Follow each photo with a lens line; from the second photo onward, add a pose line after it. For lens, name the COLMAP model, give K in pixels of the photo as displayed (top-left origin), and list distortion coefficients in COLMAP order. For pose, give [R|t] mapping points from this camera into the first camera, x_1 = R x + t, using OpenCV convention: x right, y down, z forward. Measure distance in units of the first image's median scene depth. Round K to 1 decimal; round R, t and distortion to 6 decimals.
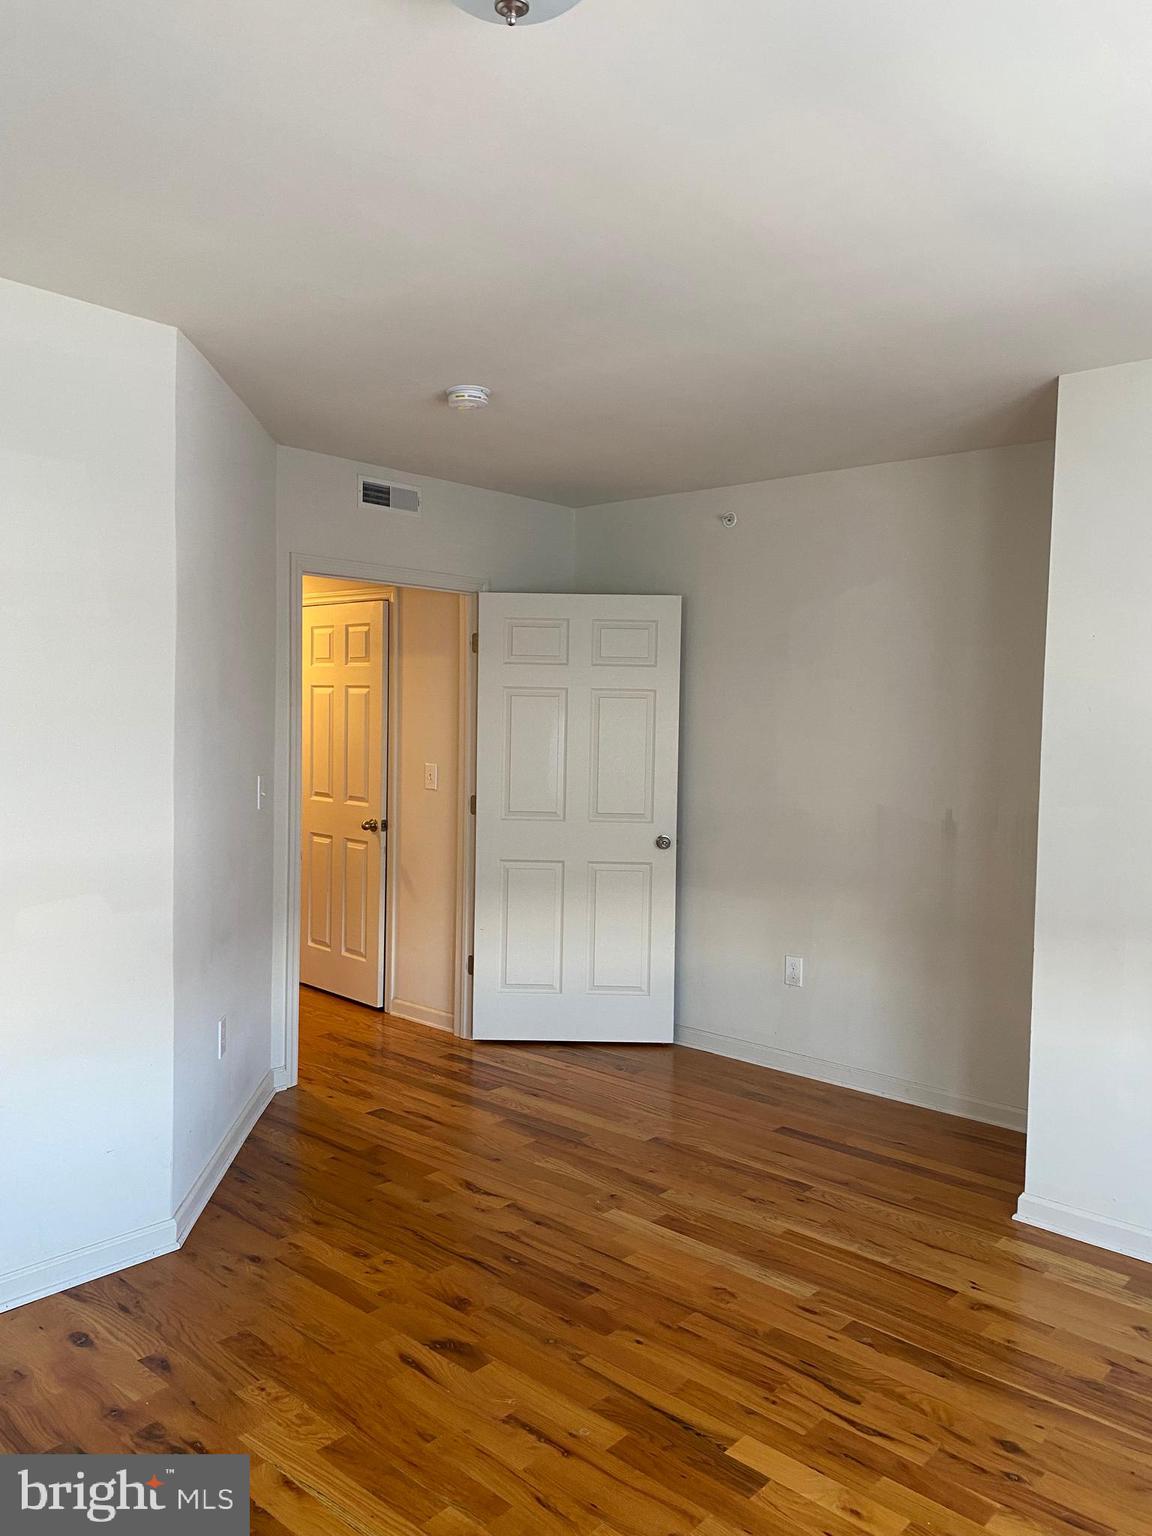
lens RADIAL K [[1167.3, 0, 551.6], [0, 1167.3, 757.3], [0, 0, 1]] dist [0.008186, -0.021035]
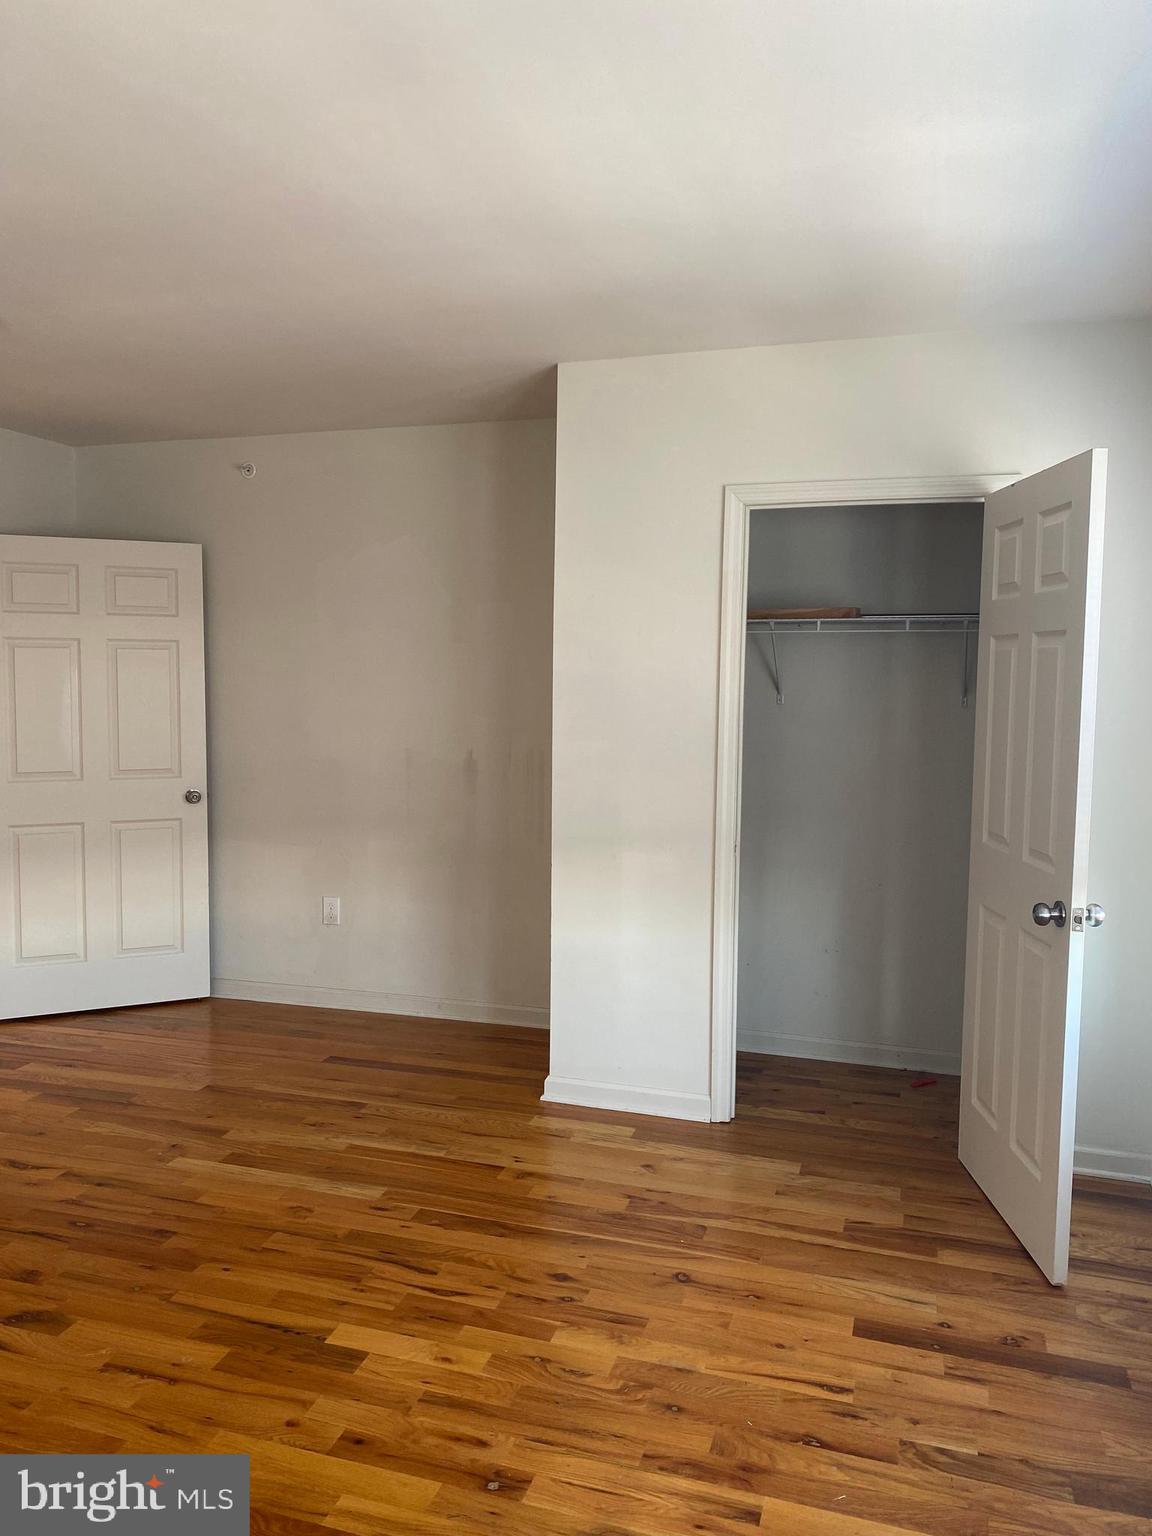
lens RADIAL K [[1167.3, 0, 570.6], [0, 1167.3, 763.8], [0, 0, 1]] dist [0.008186, -0.021035]
pose [[0.900067, -0.042940, 0.433631, -0.068052], [0.024350, 0.998534, 0.048337, 0.008499], [-0.435071, -0.032948, 0.899793, -0.042819]]
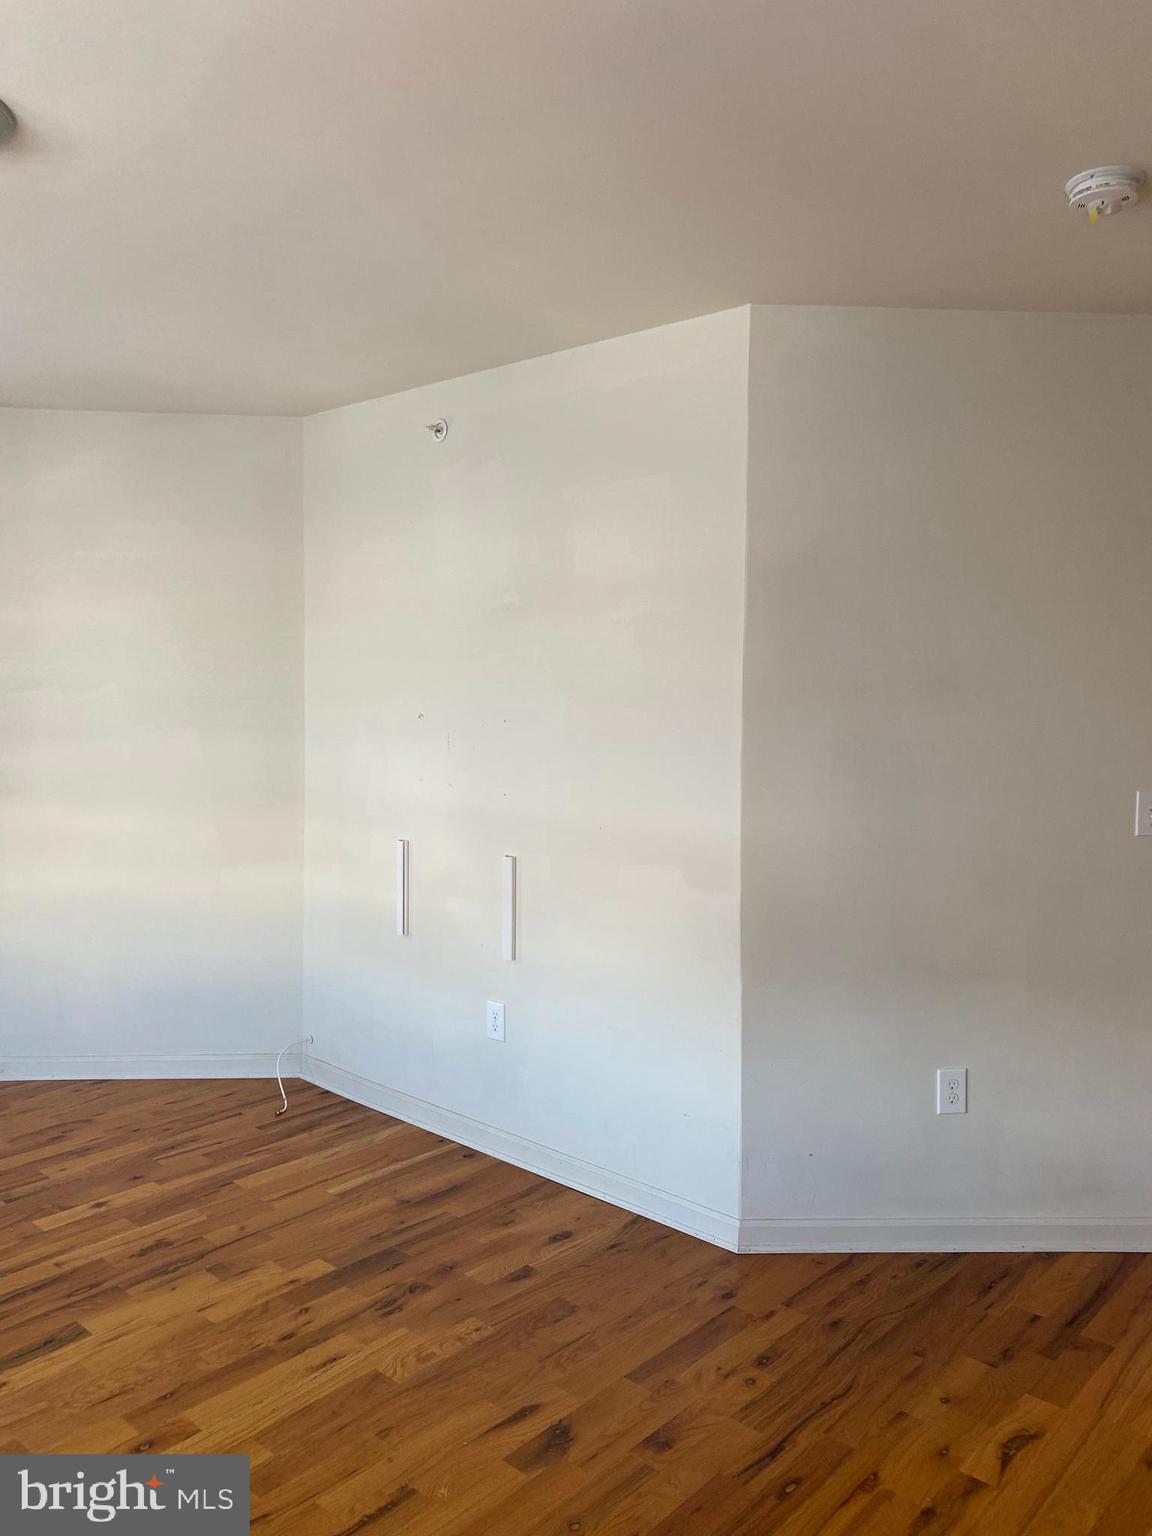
lens RADIAL K [[1167.3, 0, 578.5], [0, 1167.3, 771.0], [0, 0, 1]] dist [0.008186, -0.021035]
pose [[0.001178, 0.037356, -0.999301, 0.605017], [-0.057141, 0.997672, 0.037228, -0.000414], [0.998365, 0.057057, 0.003310, 0.825088]]
